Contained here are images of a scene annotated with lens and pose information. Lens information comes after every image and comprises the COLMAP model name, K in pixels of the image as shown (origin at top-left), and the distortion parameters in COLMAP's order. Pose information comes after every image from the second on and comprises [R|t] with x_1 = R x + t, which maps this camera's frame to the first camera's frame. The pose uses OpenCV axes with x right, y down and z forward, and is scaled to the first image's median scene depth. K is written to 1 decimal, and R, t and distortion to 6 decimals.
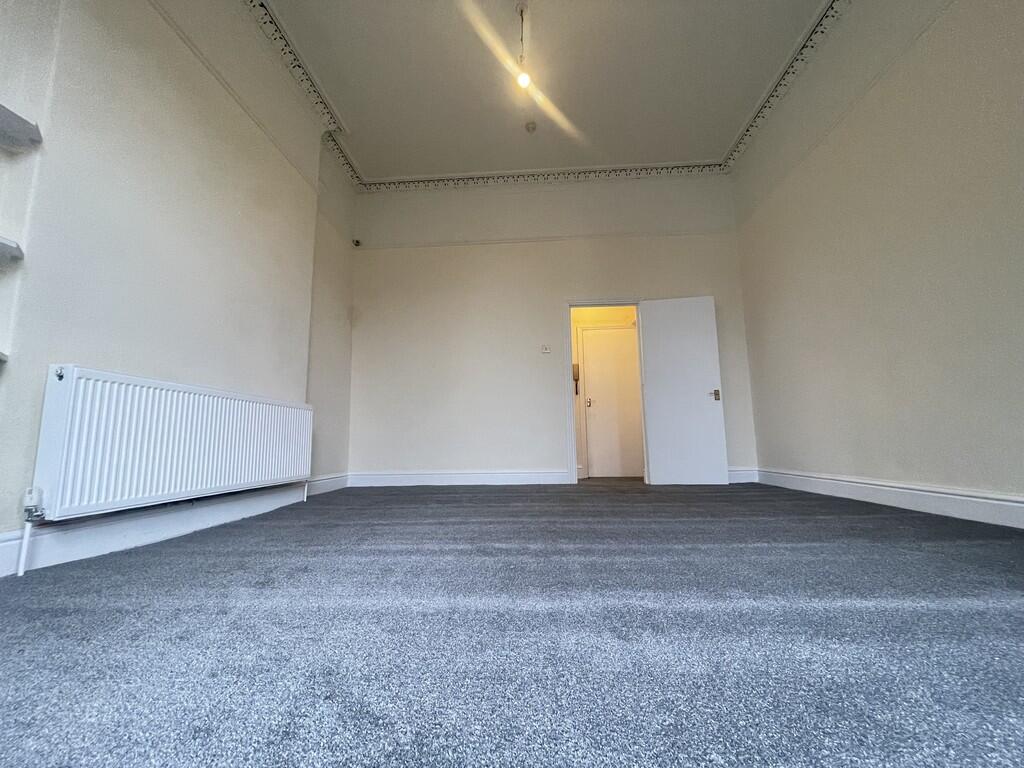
lens RADIAL K [[410.9, 0, 512.0], [0, 410.9, 384.0], [0, 0, 1]] dist [-0.008175, 0.000038]
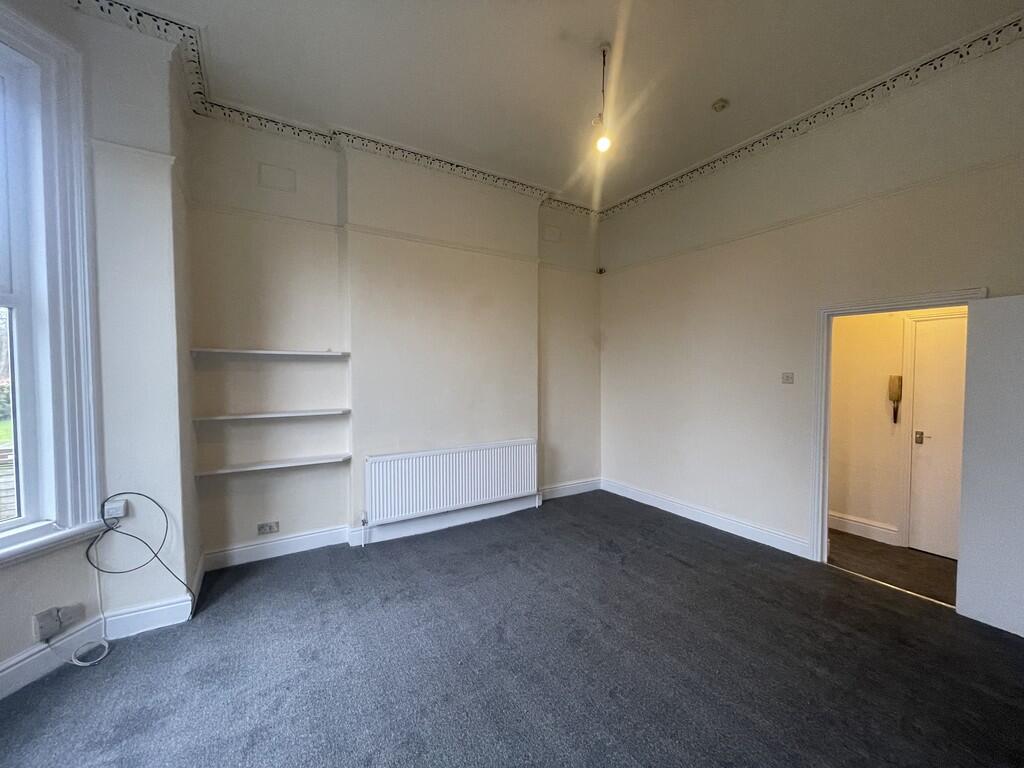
lens RADIAL K [[410.9, 0, 512.0], [0, 410.9, 384.0], [0, 0, 1]] dist [-0.008175, 0.000038]
pose [[0.577777, 0.044542, -0.814979, 0.393659], [0.107655, 0.985627, 0.130191, -0.222074], [0.809064, -0.162958, 0.564677, 0.154383]]
